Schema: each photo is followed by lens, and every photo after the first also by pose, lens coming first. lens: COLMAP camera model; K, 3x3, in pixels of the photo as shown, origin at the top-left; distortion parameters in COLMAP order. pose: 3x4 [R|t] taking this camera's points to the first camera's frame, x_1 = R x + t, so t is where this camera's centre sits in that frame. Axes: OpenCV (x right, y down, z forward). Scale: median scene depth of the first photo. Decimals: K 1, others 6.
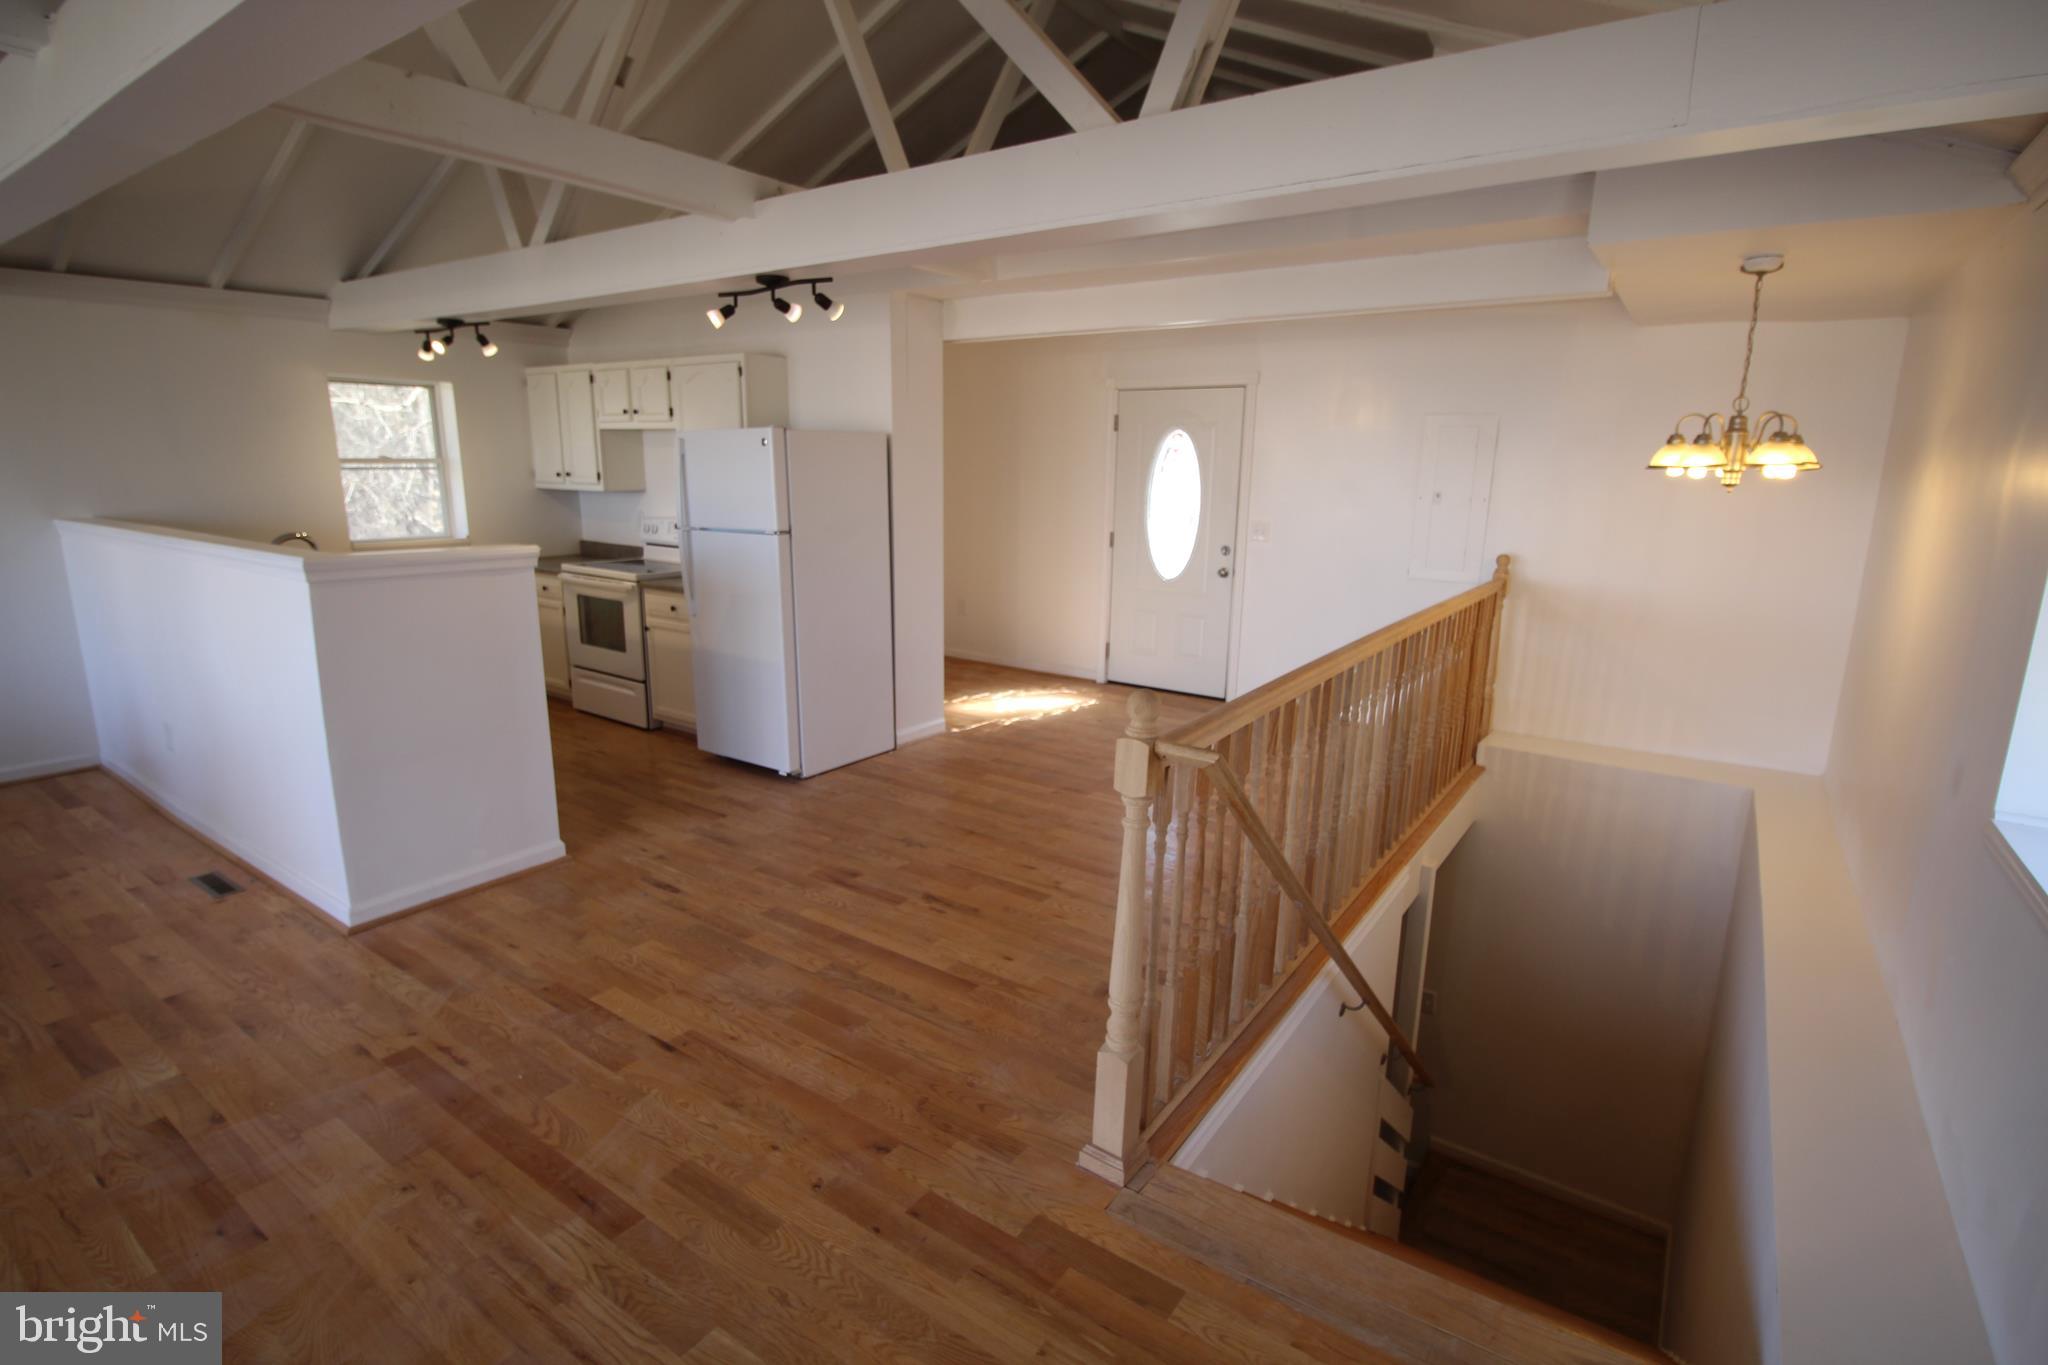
lens RADIAL K [[960.0, 0, 1019.2], [0, 960.0, 672.7], [0, 0, 1]] dist [-0.009440, -0.000417]
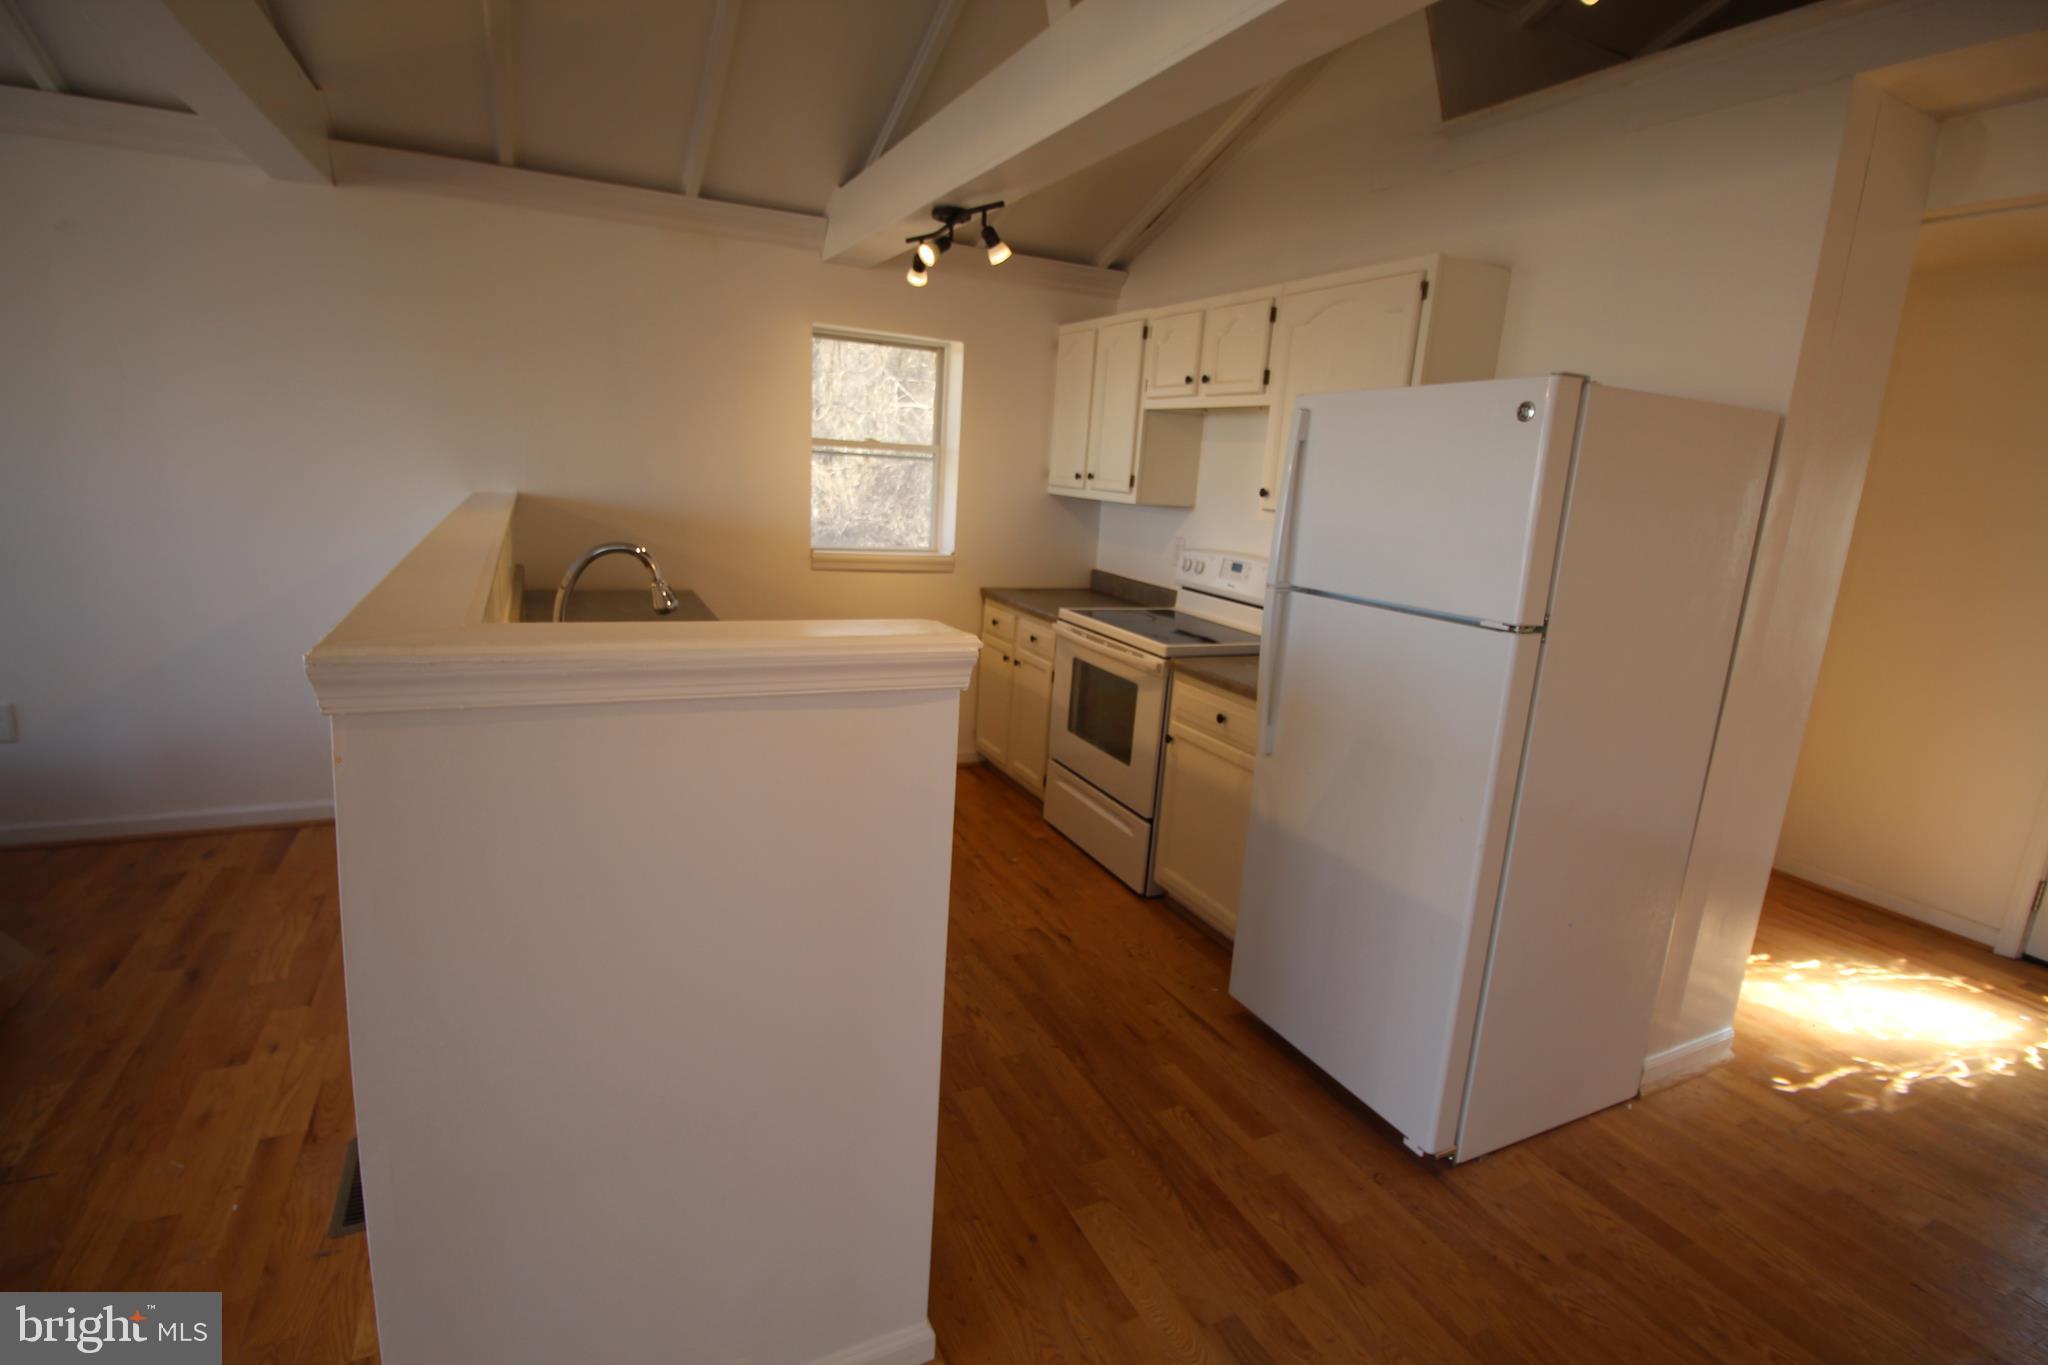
lens RADIAL K [[960.0, 0, 1019.2], [0, 960.0, 672.7], [0, 0, 1]] dist [-0.009440, -0.000417]
pose [[0.871175, 0.145356, -0.468962, -0.192345], [-0.156088, 0.987611, 0.016154, -0.079324], [0.465500, 0.059127, 0.883071, 0.420306]]
